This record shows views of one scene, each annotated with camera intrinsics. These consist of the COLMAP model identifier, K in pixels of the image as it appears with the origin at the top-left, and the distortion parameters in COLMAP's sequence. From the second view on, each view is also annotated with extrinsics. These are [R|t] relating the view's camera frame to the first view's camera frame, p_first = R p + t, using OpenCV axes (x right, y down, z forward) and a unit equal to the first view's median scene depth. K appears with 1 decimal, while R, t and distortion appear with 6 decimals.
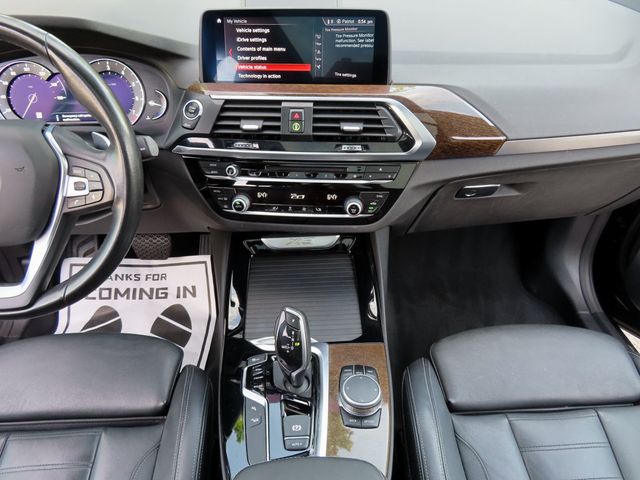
lens RADIAL K [[455.8, 0, 320.0], [0, 455.8, 240.0], [0, 0, 1]] dist [-0.016138, 0.008411]
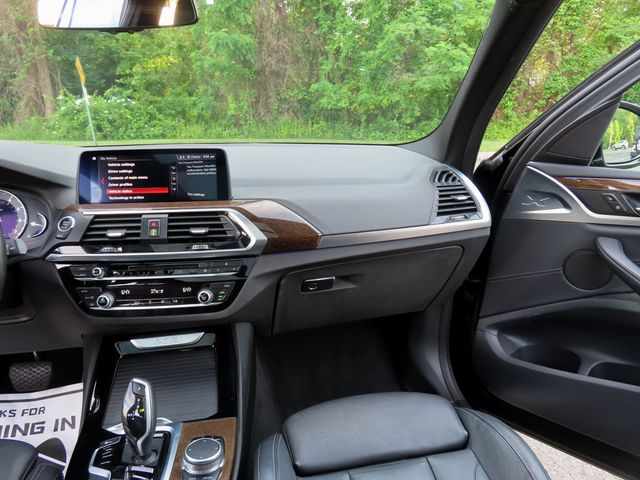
lens RADIAL K [[455.8, 0, 320.0], [0, 455.8, 240.0], [0, 0, 1]] dist [-0.016138, 0.008411]
pose [[0.986590, -0.041937, 0.157740, 0.190500], [0.093931, 0.936234, -0.338588, 0.222314], [-0.133482, 0.348864, 0.927619, -0.192087]]
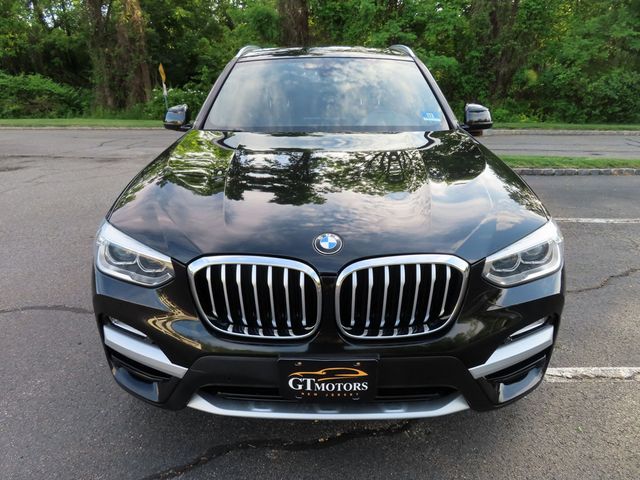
lens RADIAL K [[455.8, 0, 320.0], [0, 455.8, 240.0], [0, 0, 1]] dist [-0.016138, 0.008411]
pose [[0.998701, 0.014577, -0.048823, 4.636723], [-0.029694, 0.945168, -0.325230, 4.871963], [0.041405, 0.326258, 0.944374, -6.419744]]
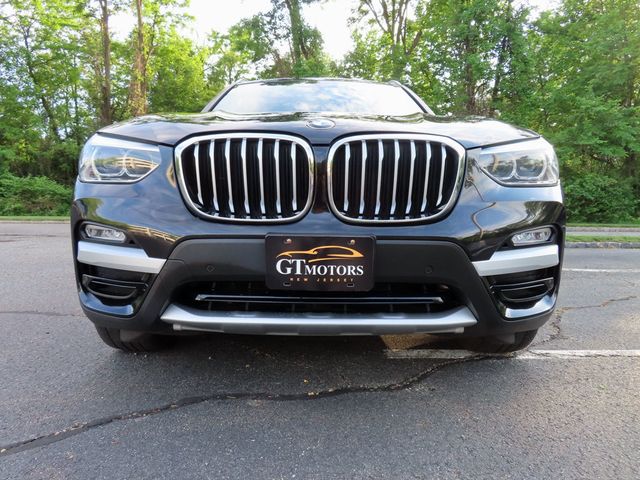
lens RADIAL K [[454.2, 0, 320.0], [0, 454.2, 240.0], [0, 0, 1]] dist [-0.006527, -0.004312]
pose [[0.999347, 0.013080, -0.033678, 4.644762], [-0.029363, 0.837156, -0.546176, 5.734140], [0.021050, 0.546808, 0.836993, -5.892233]]
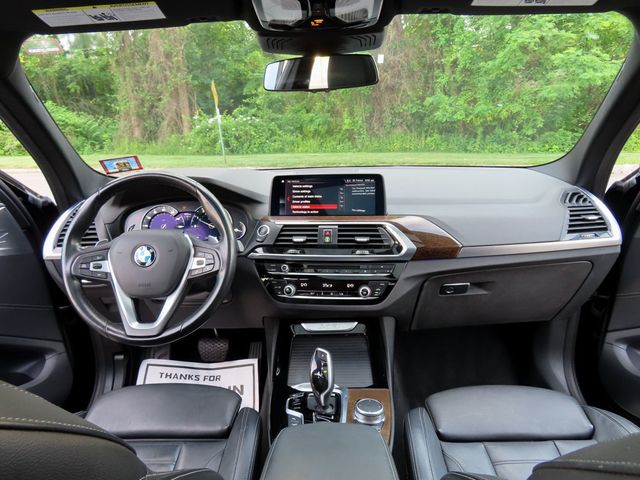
lens RADIAL K [[455.8, 0, 320.0], [0, 455.8, 240.0], [0, 0, 1]] dist [-0.016138, 0.008411]
pose [[0.997310, -0.003575, -0.073212, 0.037556], [-0.023926, 0.928223, -0.371254, 0.331651], [0.069285, 0.372007, 0.925641, -0.457717]]
